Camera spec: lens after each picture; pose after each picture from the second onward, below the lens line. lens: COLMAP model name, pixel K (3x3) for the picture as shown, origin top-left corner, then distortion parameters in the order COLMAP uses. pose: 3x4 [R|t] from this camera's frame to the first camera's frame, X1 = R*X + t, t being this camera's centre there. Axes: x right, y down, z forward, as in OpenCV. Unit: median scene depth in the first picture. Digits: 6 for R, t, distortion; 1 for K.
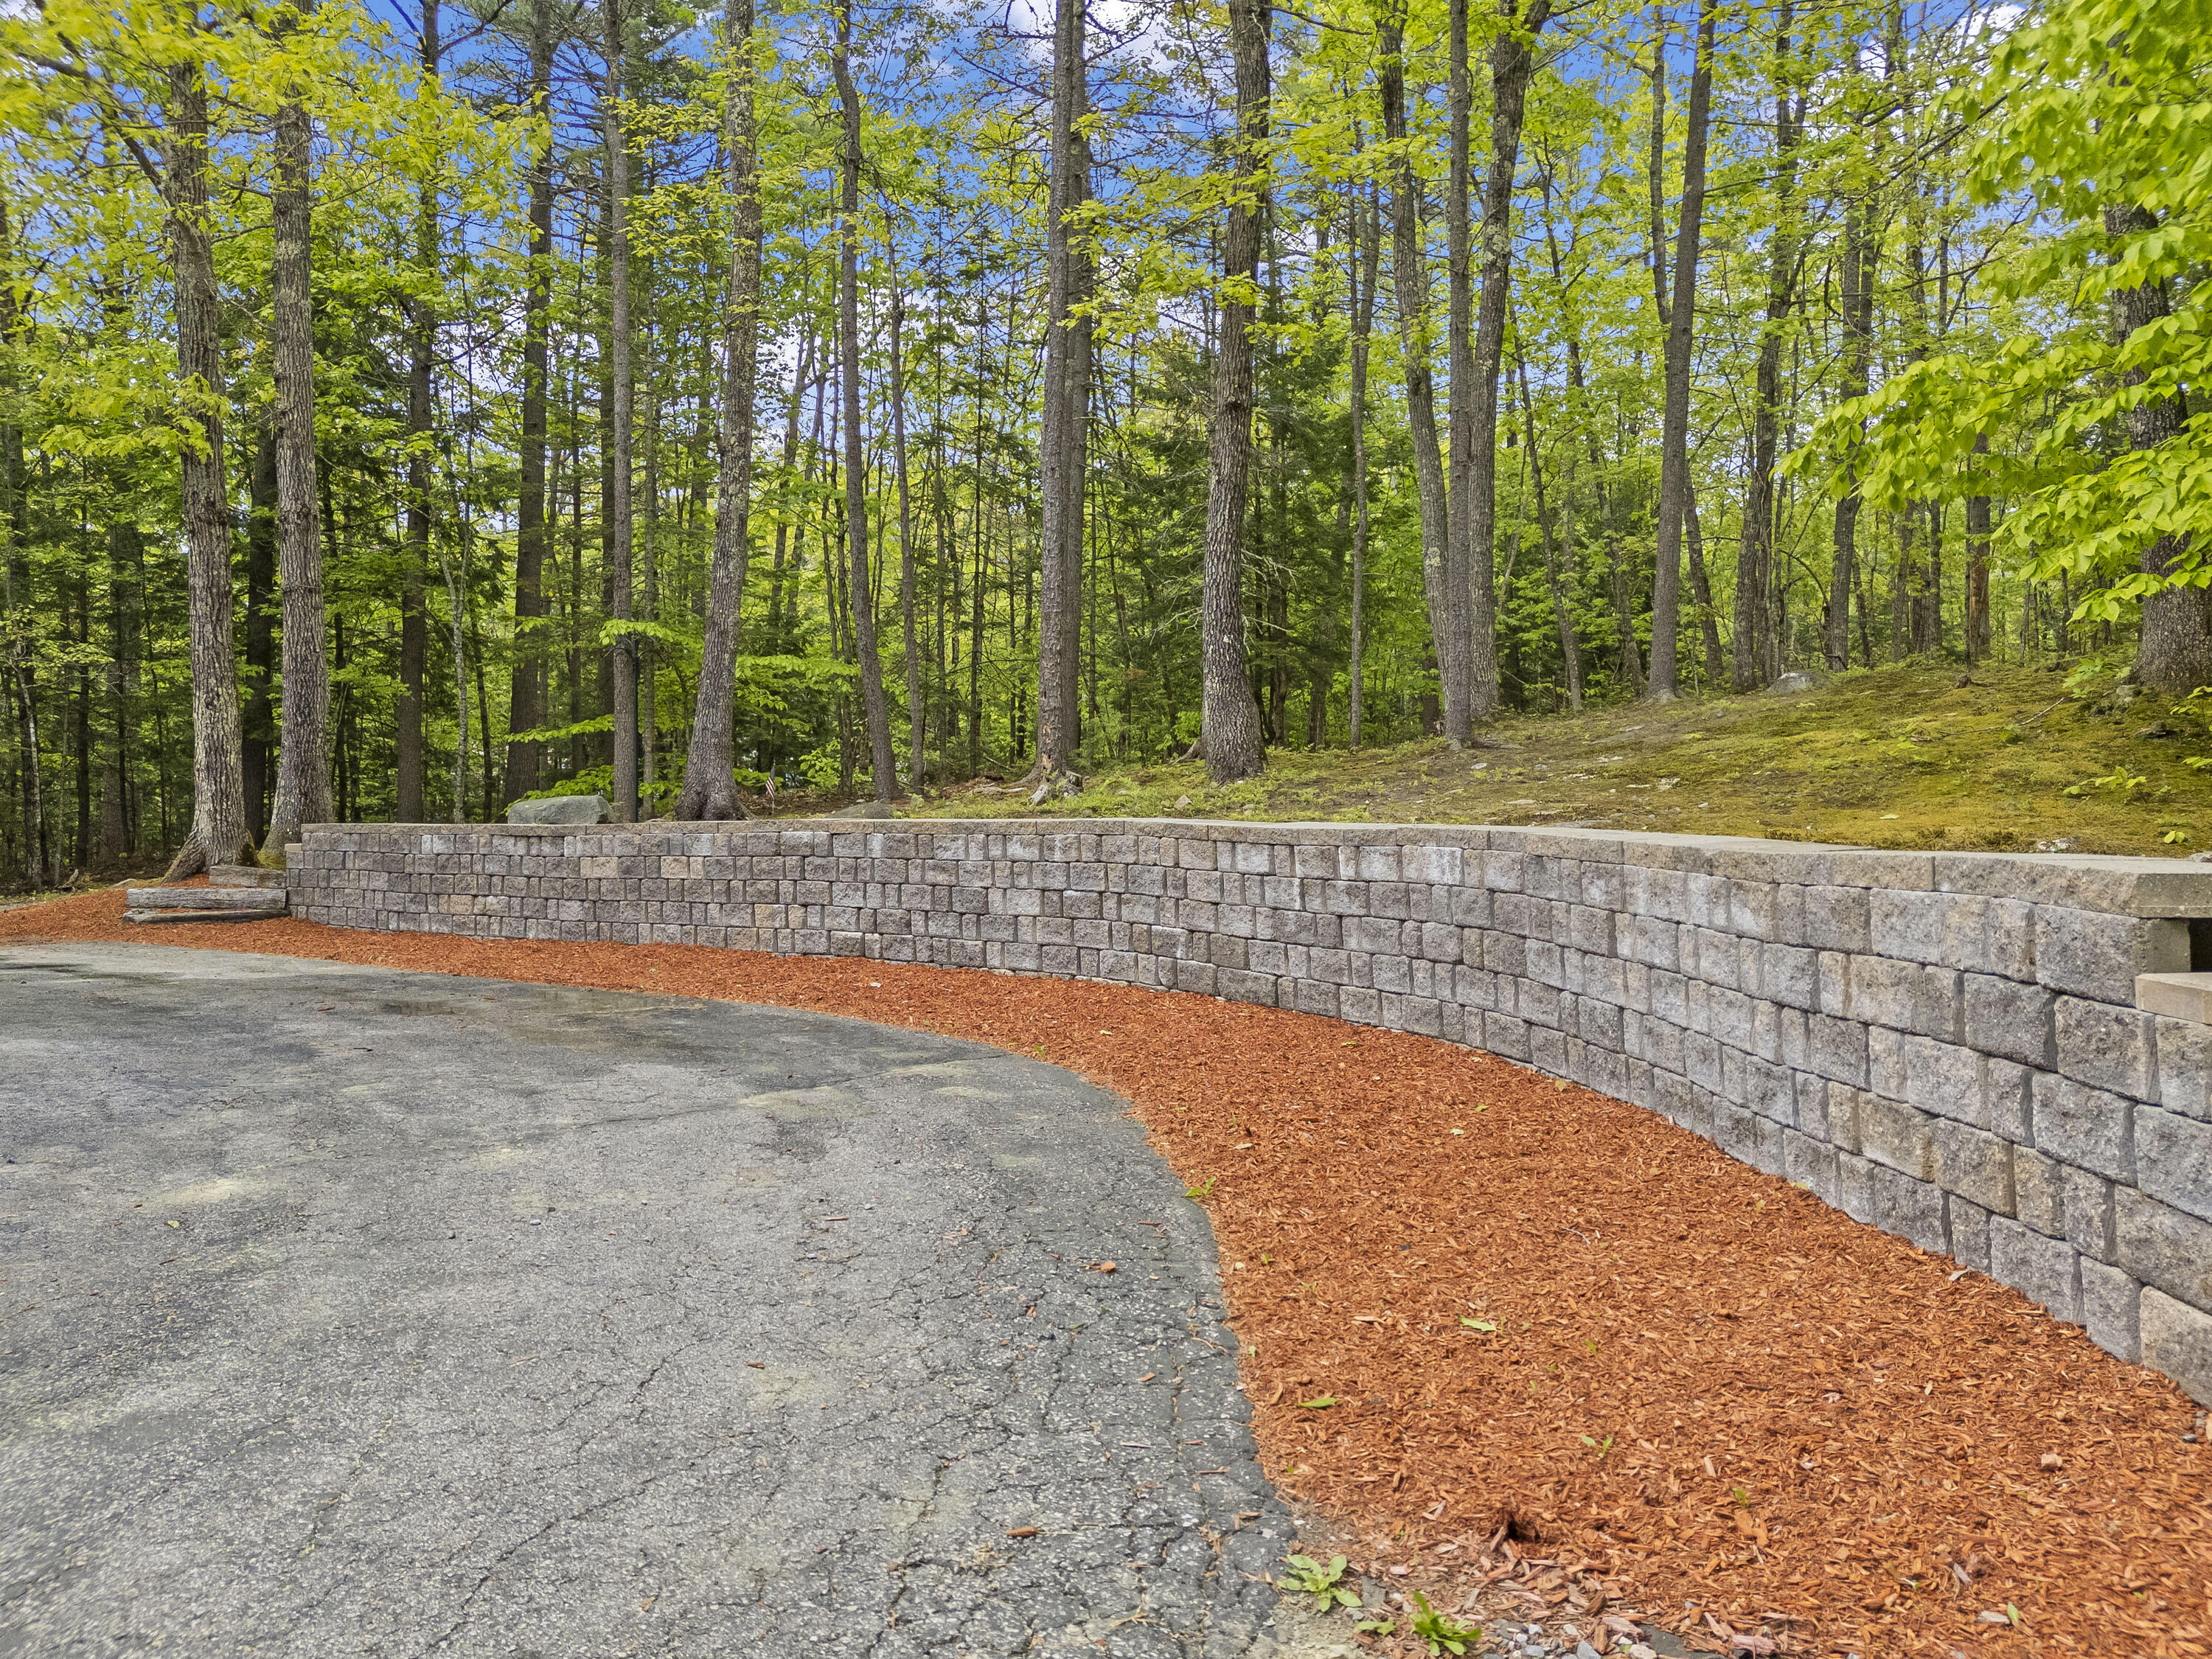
lens RADIAL K [[1511.6, 0, 1105.3], [0, 1511.6, 840.4], [0, 0, 1]] dist [0.007336, 0.002161]
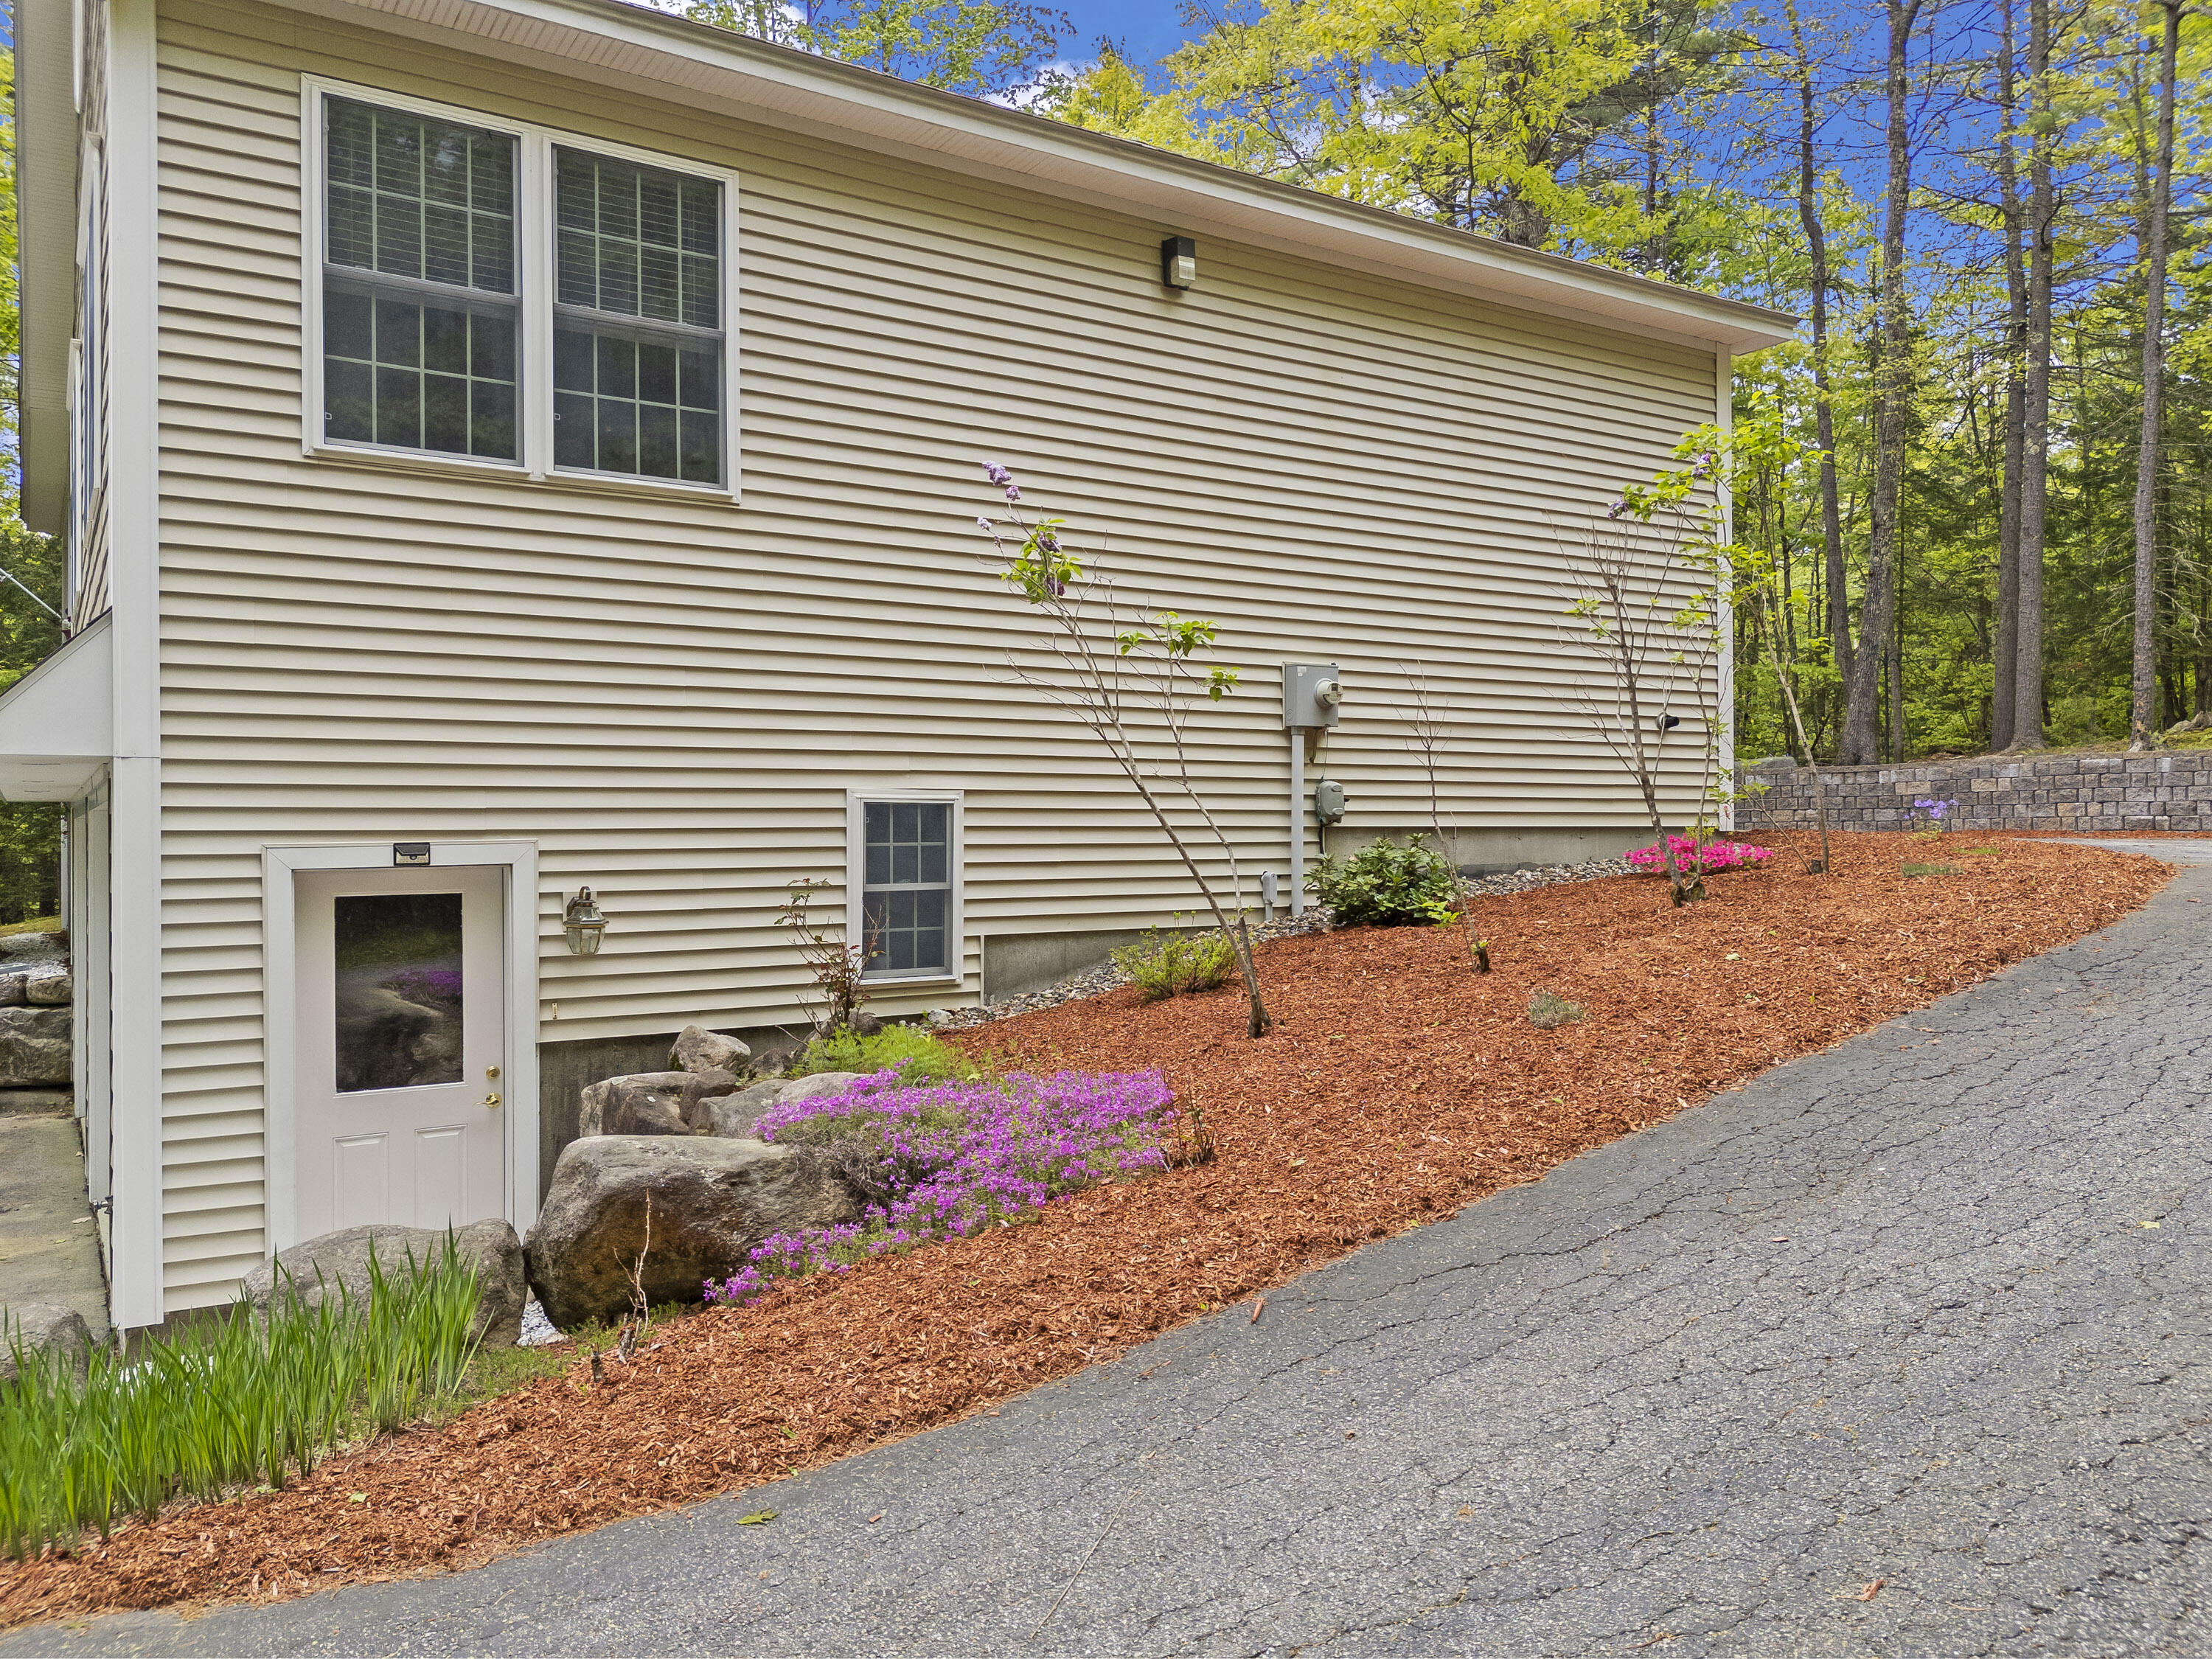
lens RADIAL K [[1511.6, 0, 1105.3], [0, 1511.6, 840.4], [0, 0, 1]] dist [0.007336, 0.002161]
pose [[0.934378, -0.000394, -0.356283, -0.604848], [-0.001971, 0.999978, -0.006277, 0.093550], [0.356277, 0.006567, 0.934357, -0.952632]]
